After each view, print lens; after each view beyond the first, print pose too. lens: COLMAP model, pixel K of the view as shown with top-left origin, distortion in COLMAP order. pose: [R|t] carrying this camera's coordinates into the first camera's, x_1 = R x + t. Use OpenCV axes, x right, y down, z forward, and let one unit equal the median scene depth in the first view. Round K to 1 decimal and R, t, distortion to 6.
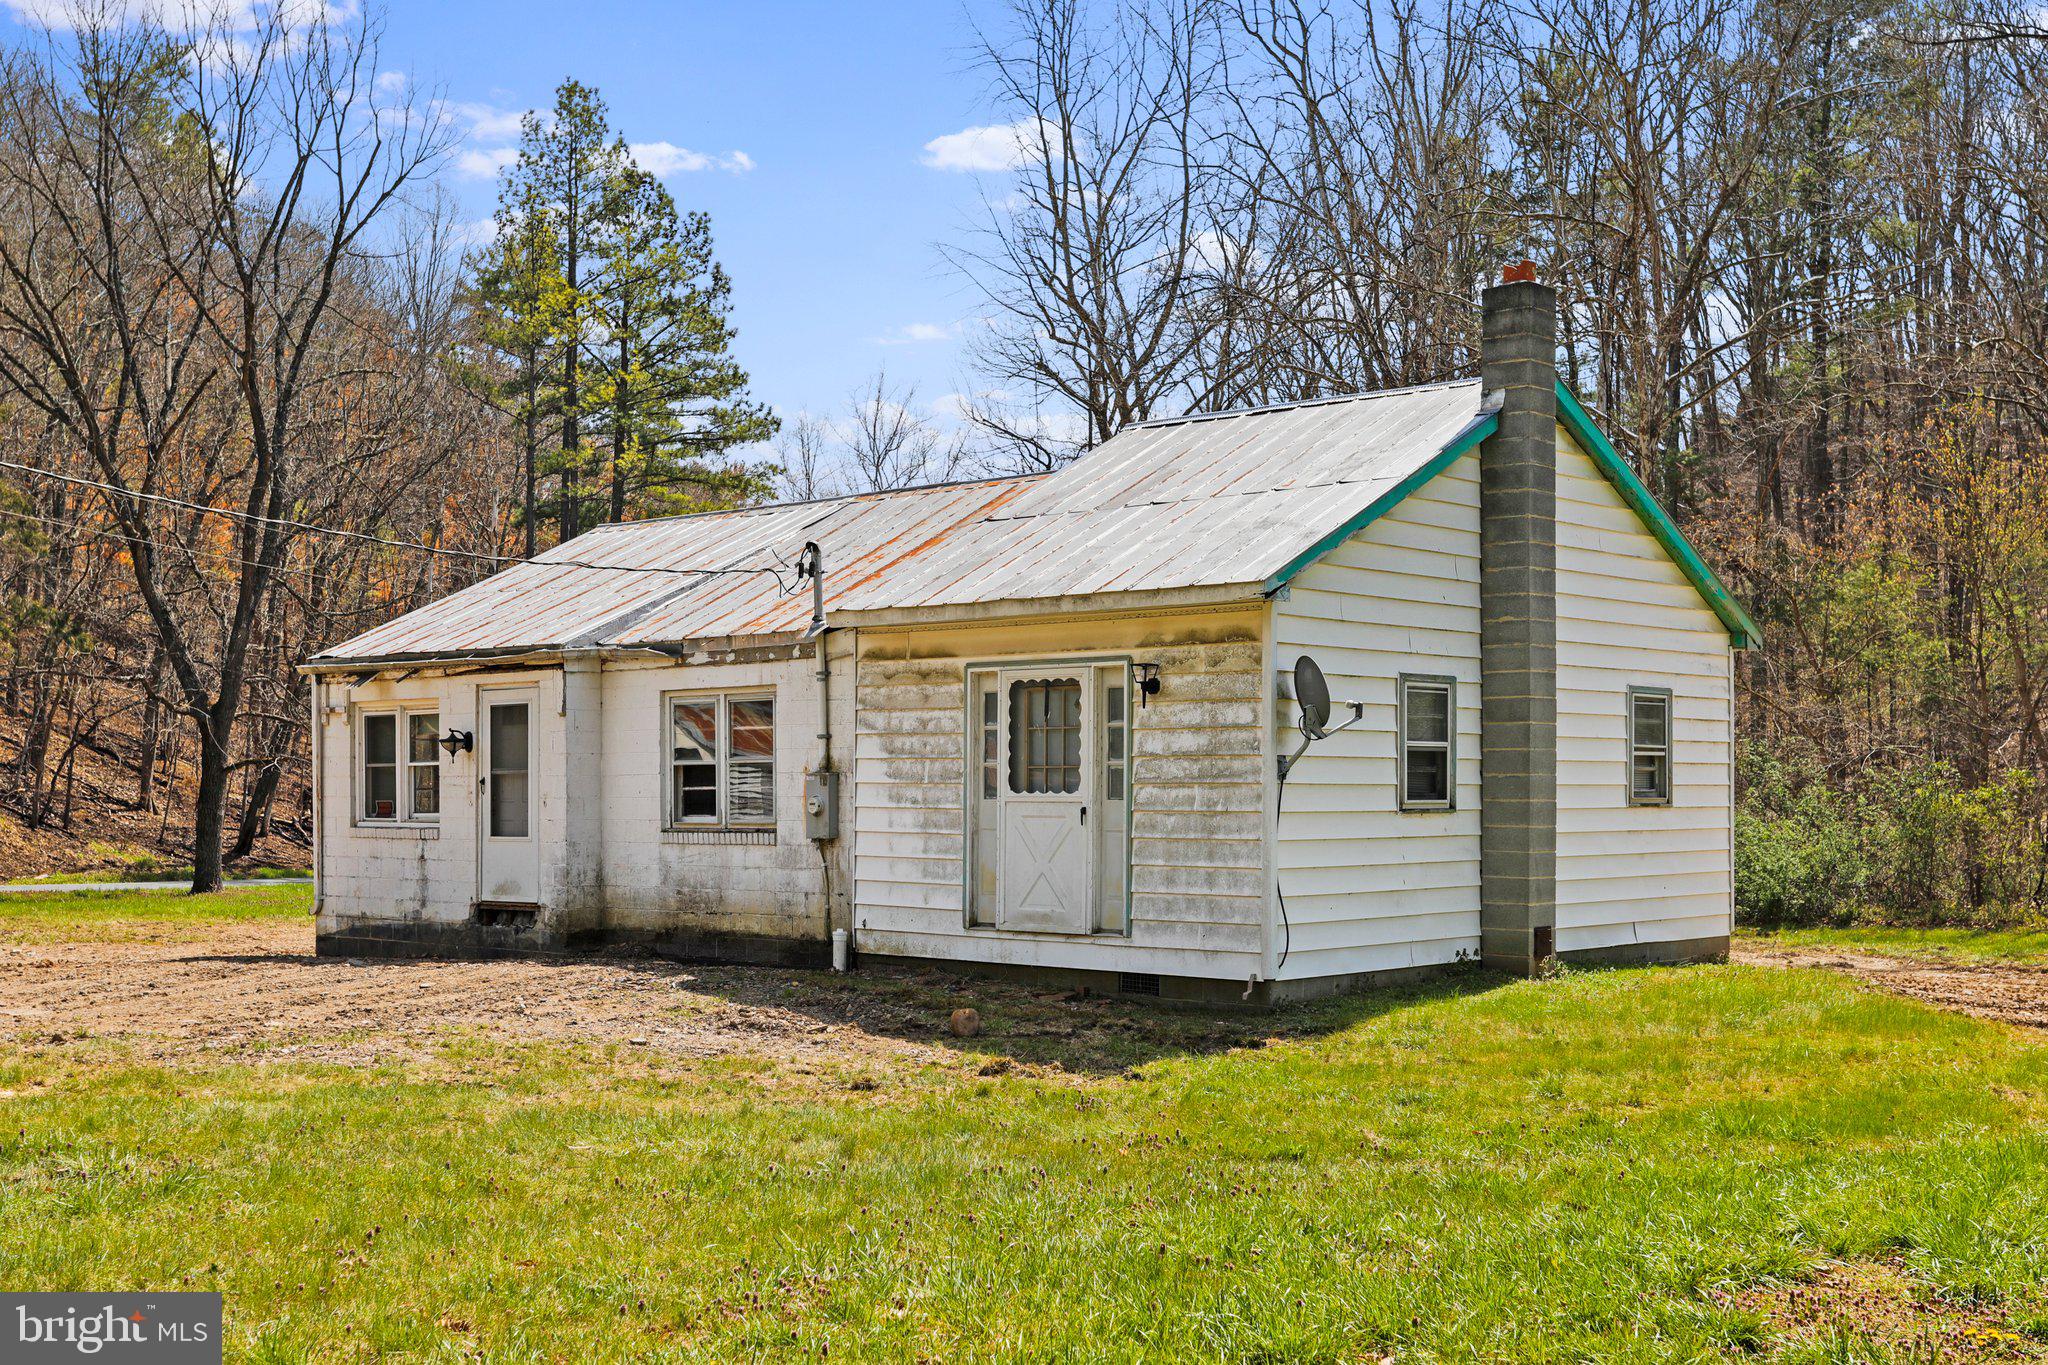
lens RADIAL K [[2318.9, 0, 1024.0], [0, 2318.9, 682.5], [0, 0, 1]] dist [0.023277, 0.019428]
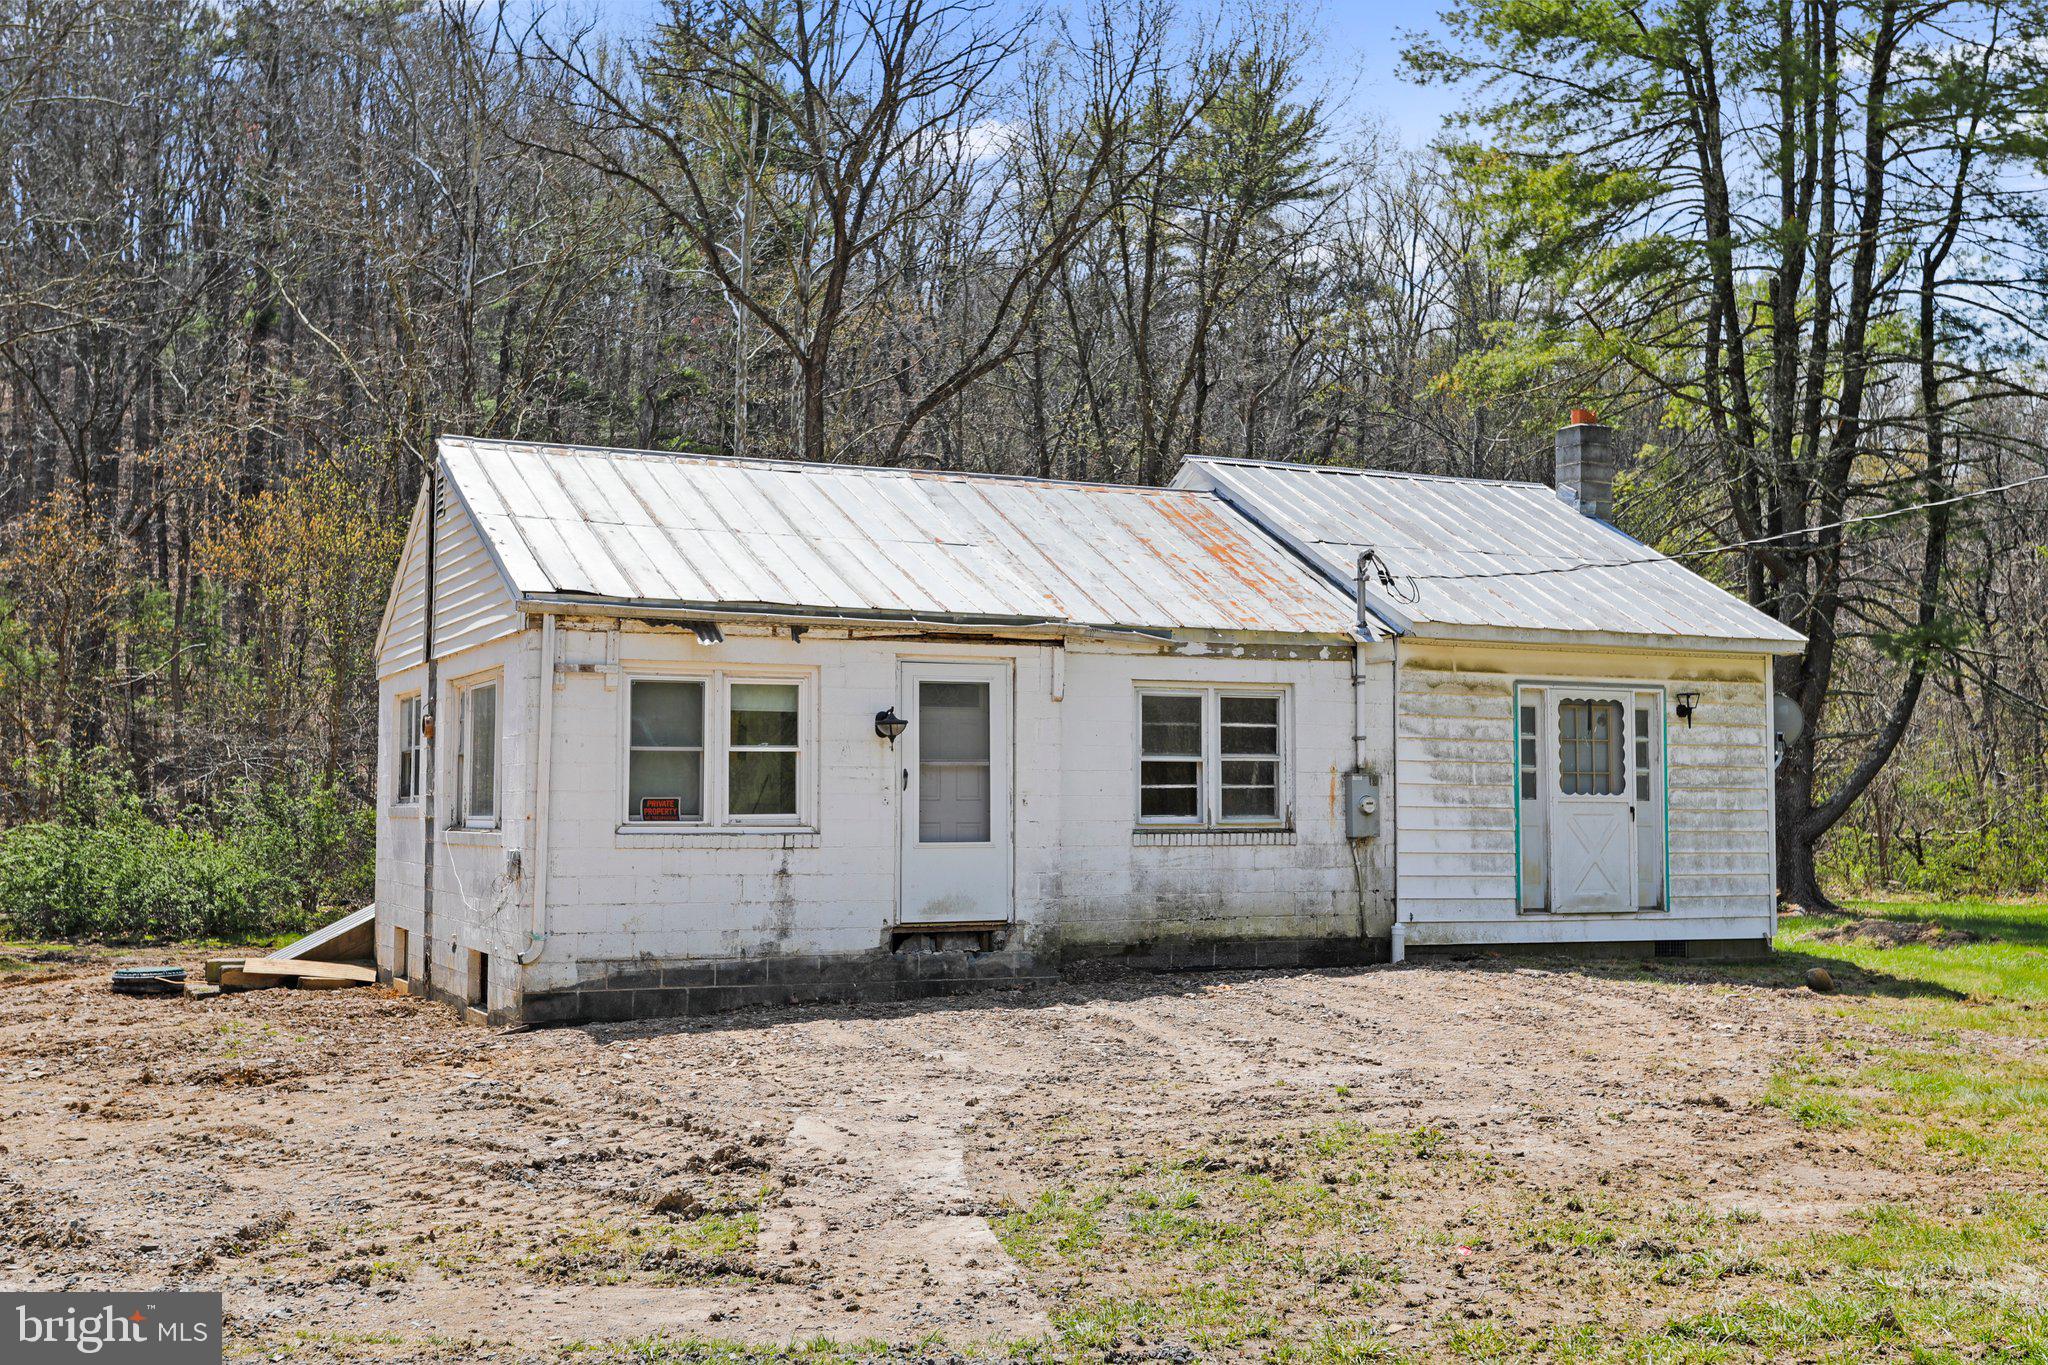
lens RADIAL K [[2318.9, 0, 1024.0], [0, 2318.9, 682.5], [0, 0, 1]] dist [0.023277, 0.019428]
pose [[0.371252, 0.058521, 0.926686, -1.773638], [-0.043145, 0.998021, -0.045741, 0.084164], [-0.927529, -0.023000, 0.373043, 1.217378]]
